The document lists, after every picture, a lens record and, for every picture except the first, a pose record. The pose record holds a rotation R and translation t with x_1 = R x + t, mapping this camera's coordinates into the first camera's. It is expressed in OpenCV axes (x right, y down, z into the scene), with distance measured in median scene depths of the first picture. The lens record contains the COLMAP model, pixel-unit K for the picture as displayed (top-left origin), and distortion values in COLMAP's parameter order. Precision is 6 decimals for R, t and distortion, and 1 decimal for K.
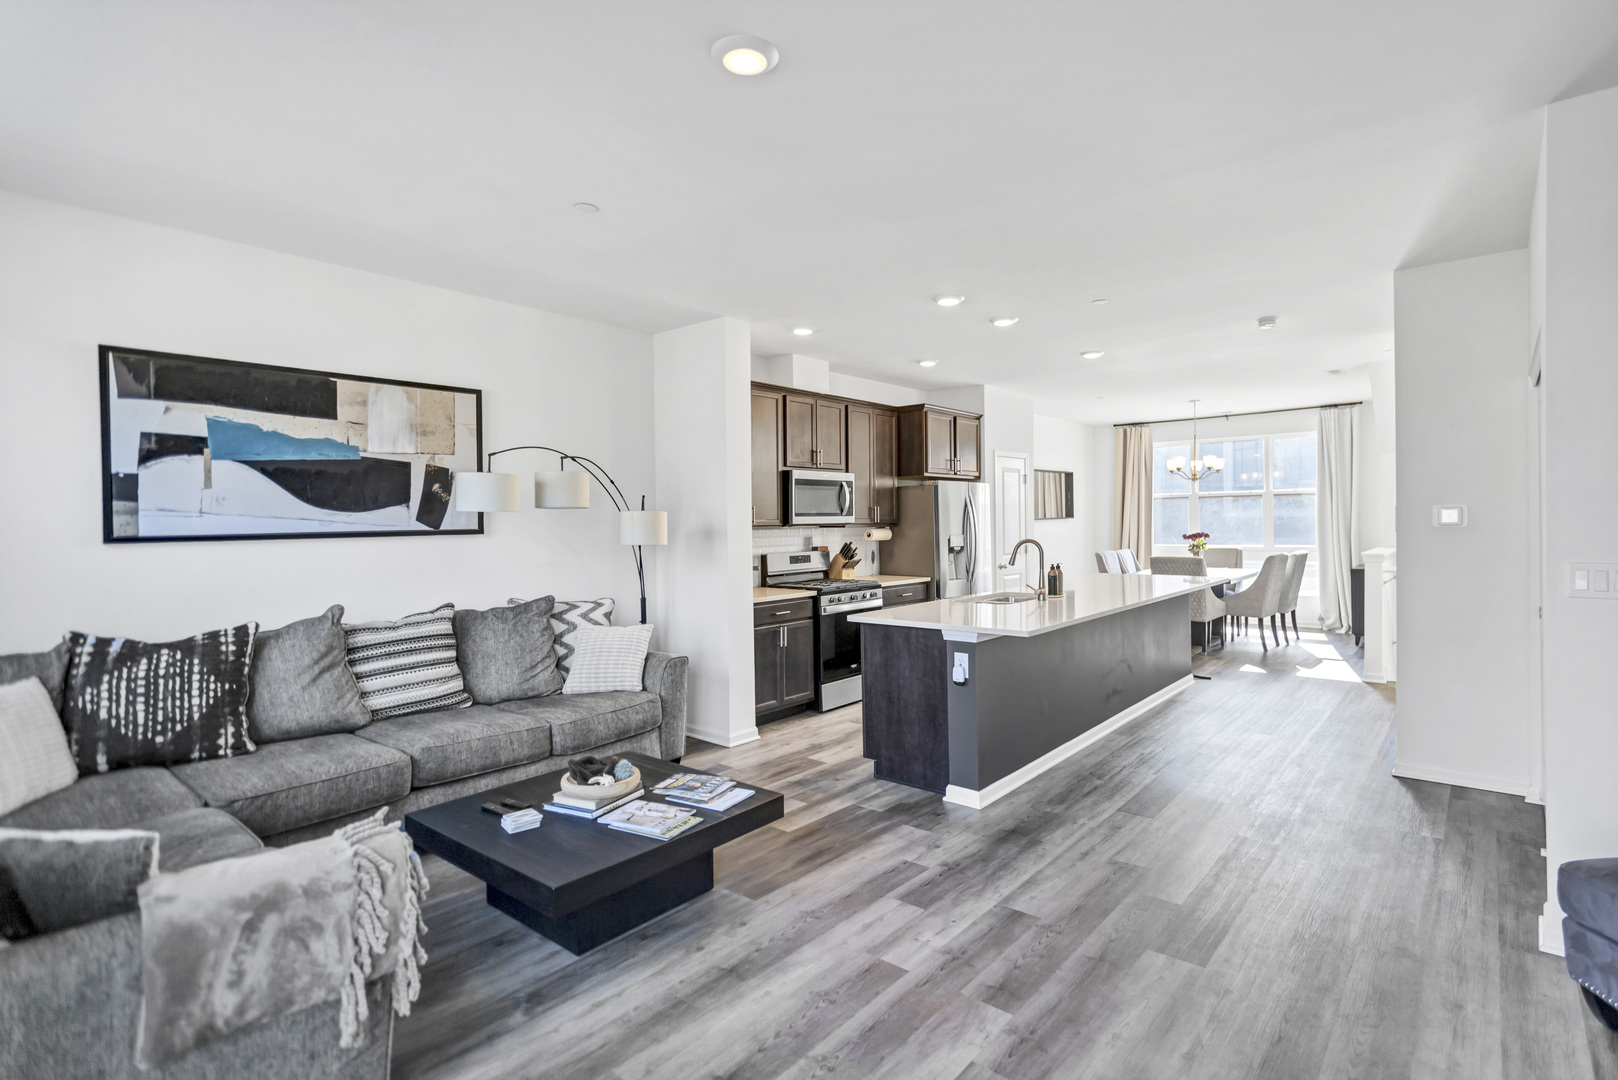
lens RADIAL K [[786.5, 0, 841.8], [0, 786.5, 526.5], [0, 0, 1]] dist [0.003537, 0.000849]
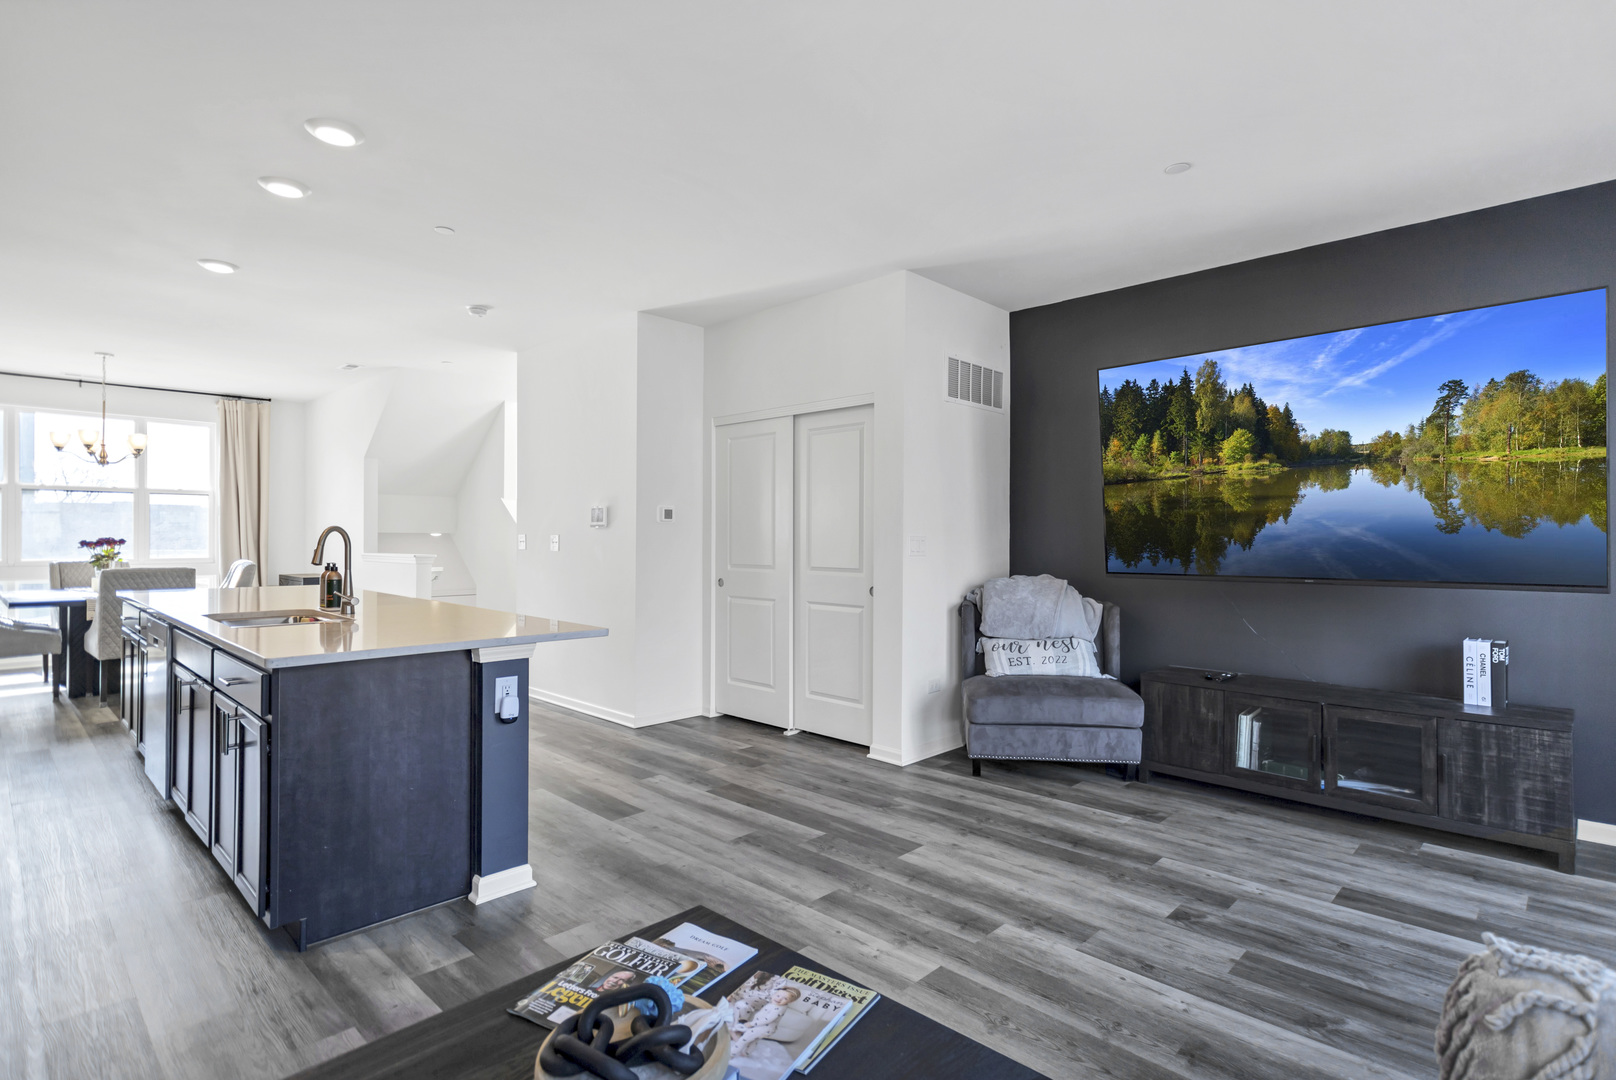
lens RADIAL K [[799.6, 0, 833.1], [0, 799.6, 540.7], [0, 0, 1]] dist [0.013366, 0.000727]
pose [[0.070034, 0.013573, 0.997452, -0.642784], [0.002800, 0.999901, -0.013803, 0.060859], [-0.997541, 0.003759, 0.069989, 0.787997]]
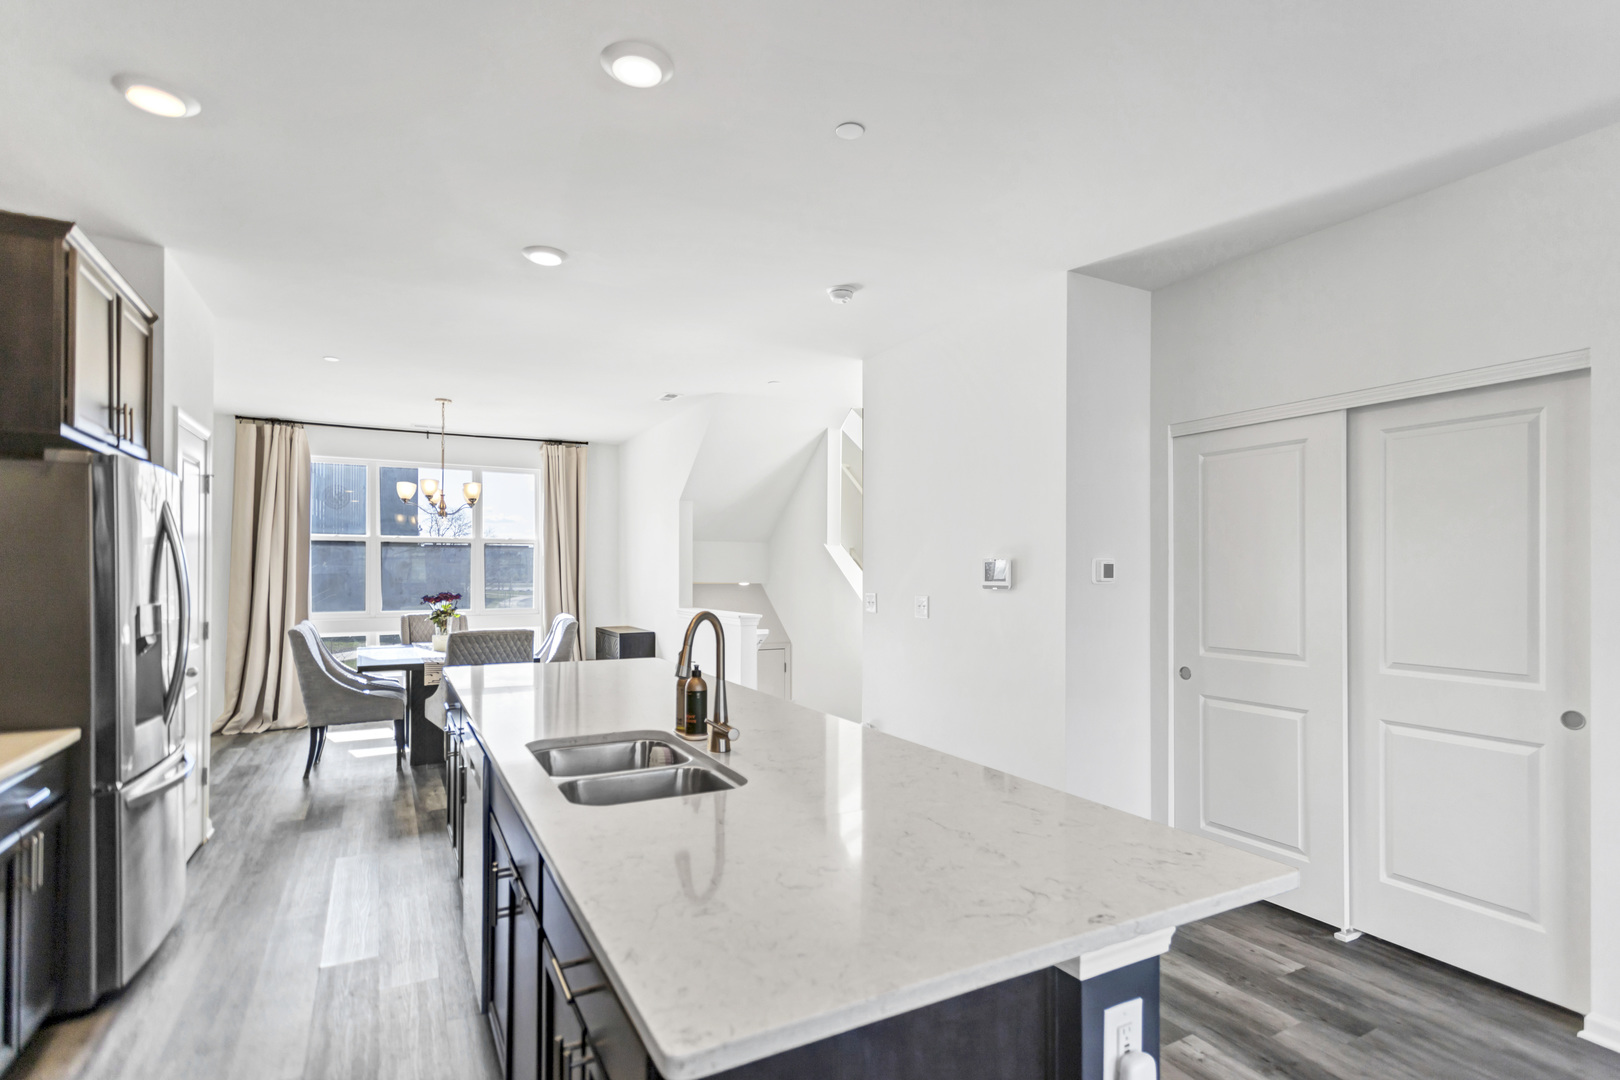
lens RADIAL K [[799.0, 0, 839.1], [0, 799.0, 571.0], [0, 0, 1]] dist [-0.003886, 0.000155]
pose [[0.355427, 0.016490, 0.934559, -0.204135], [0.000725, 0.999839, -0.017917, 0.004682], [-0.934704, 0.007045, 0.355358, 1.180975]]
